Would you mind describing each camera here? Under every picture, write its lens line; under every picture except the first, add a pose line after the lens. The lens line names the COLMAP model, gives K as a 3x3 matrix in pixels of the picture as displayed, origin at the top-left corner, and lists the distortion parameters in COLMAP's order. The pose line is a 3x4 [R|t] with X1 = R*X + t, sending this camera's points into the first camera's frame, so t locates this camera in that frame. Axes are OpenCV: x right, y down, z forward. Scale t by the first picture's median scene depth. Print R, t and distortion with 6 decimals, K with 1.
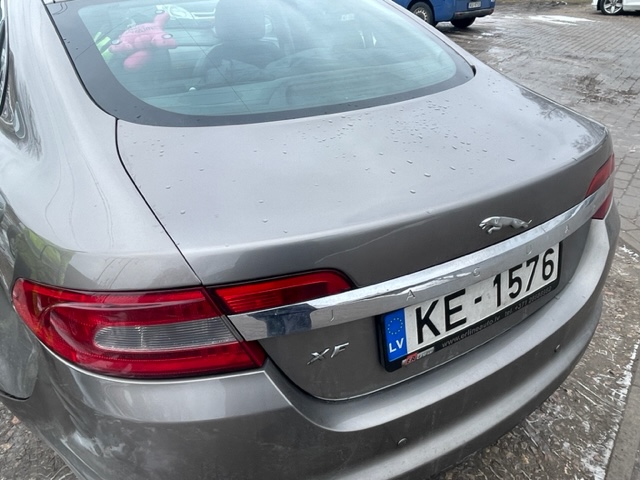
lens RADIAL K [[482.6, 0, 322.4], [0, 482.6, 253.1], [0, 0, 1]] dist [0.000440, -0.032705]
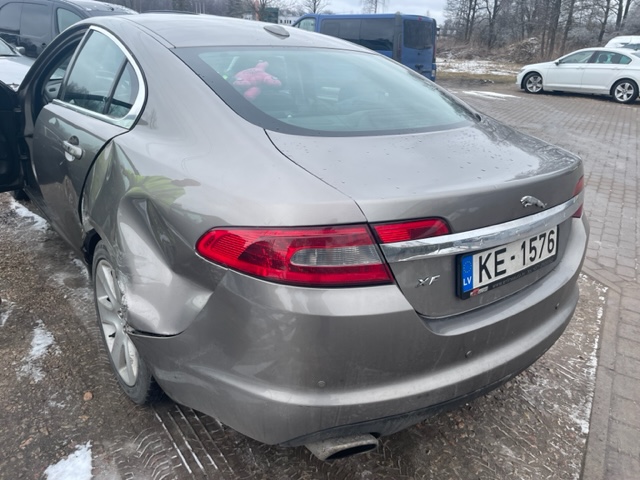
lens RADIAL K [[478.8, 0, 320.0], [0, 478.8, 240.0], [0, 0, 1]] dist [0.071361, -0.110756]
pose [[0.993128, 0.023888, 0.114567, -0.384717], [-0.007308, 0.989694, -0.143012, 0.230489], [-0.116802, 0.141192, 0.983068, -0.345303]]
